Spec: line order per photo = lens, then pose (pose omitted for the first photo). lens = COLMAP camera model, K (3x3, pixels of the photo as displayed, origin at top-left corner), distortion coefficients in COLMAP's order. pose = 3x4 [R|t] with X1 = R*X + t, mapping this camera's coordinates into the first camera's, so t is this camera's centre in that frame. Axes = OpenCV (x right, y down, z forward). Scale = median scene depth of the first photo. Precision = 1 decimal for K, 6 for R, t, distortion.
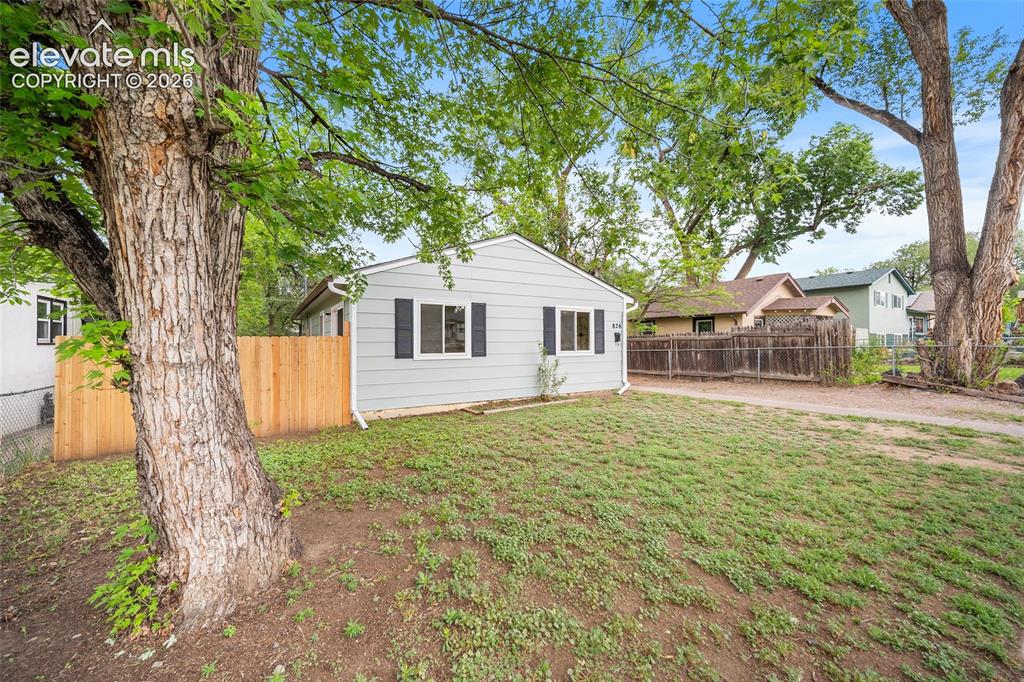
lens RADIAL K [[407.4, 0, 528.7], [0, 407.4, 333.4], [0, 0, 1]] dist [-0.003443, -0.000142]
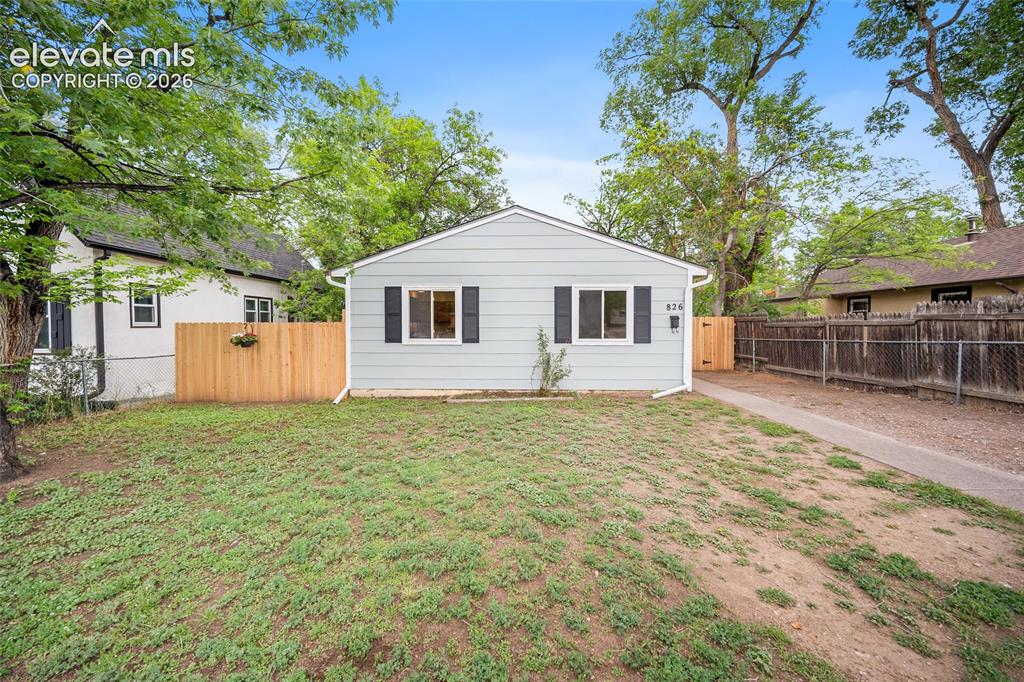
lens RADIAL K [[407.4, 0, 514.3], [0, 407.4, 340.6], [0, 0, 1]] dist [-0.003443, -0.000142]
pose [[0.826857, 0.022849, -0.561948, 0.446261], [0.008182, 0.998580, 0.052641, 0.001698], [0.562353, -0.048124, 0.825496, 0.239789]]
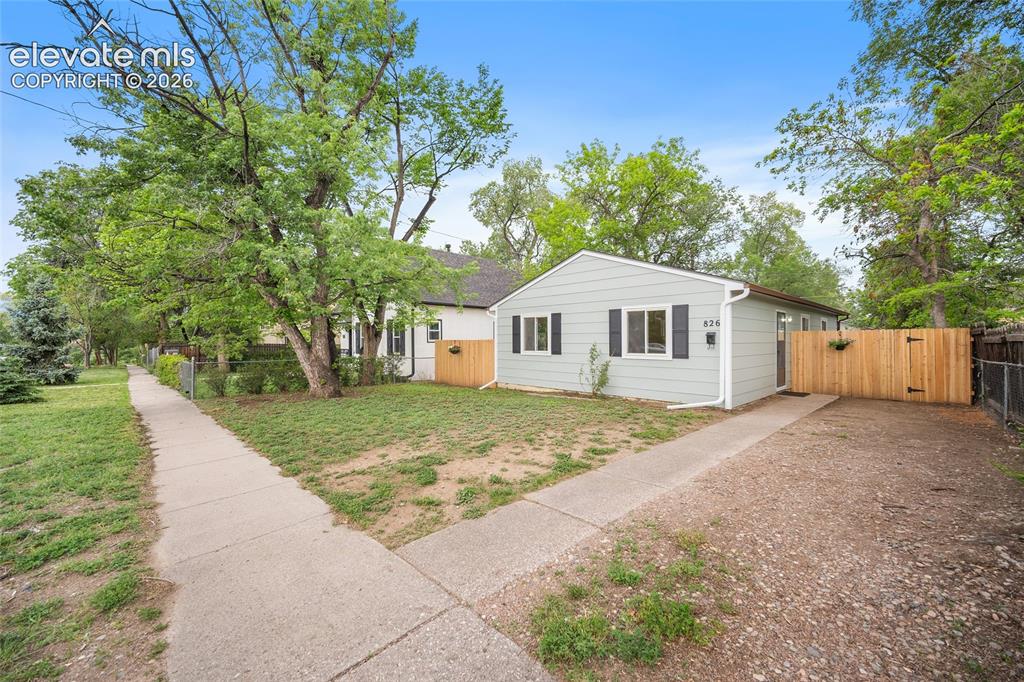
lens RADIAL K [[407.4, 0, 520.6], [0, 407.4, 342.5], [0, 0, 1]] dist [-0.003443, -0.000142]
pose [[0.195287, 0.007641, -0.980716, 1.003545], [0.019064, 0.999751, 0.011585, 0.001437], [0.980561, -0.020958, 0.195092, 0.569536]]
